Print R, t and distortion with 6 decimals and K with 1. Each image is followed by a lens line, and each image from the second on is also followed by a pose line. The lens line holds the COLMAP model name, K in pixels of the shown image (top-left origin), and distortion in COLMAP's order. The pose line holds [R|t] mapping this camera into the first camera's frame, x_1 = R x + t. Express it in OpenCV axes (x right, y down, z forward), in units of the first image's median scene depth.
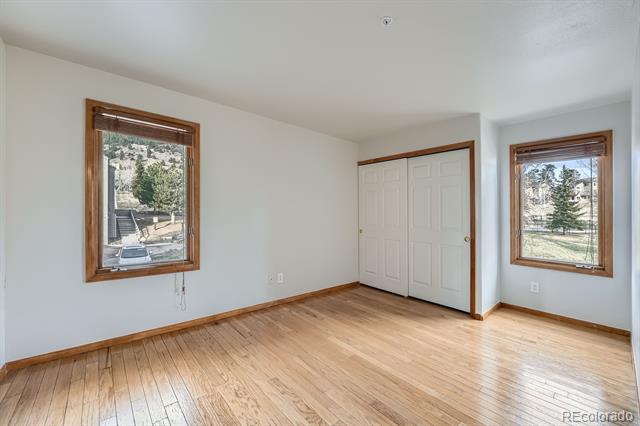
lens RADIAL K [[259.2, 0, 320.0], [0, 259.2, 214.0], [0, 0, 1]] dist [-0.001349, -0.000150]
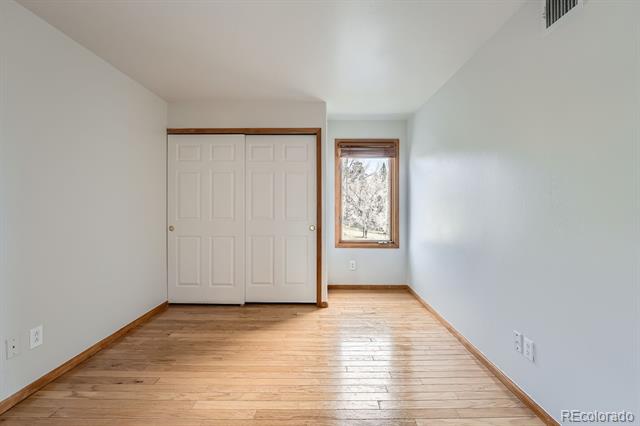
lens RADIAL K [[287.5, 0, 321.6], [0, 287.5, 200.9], [0, 0, 1]] dist [-0.001798, -0.000314]
pose [[0.659702, -0.006547, 0.751499, -0.220390], [0.011095, 0.999938, -0.001029, -0.003737], [-0.751446, 0.009017, 0.659734, 0.256757]]
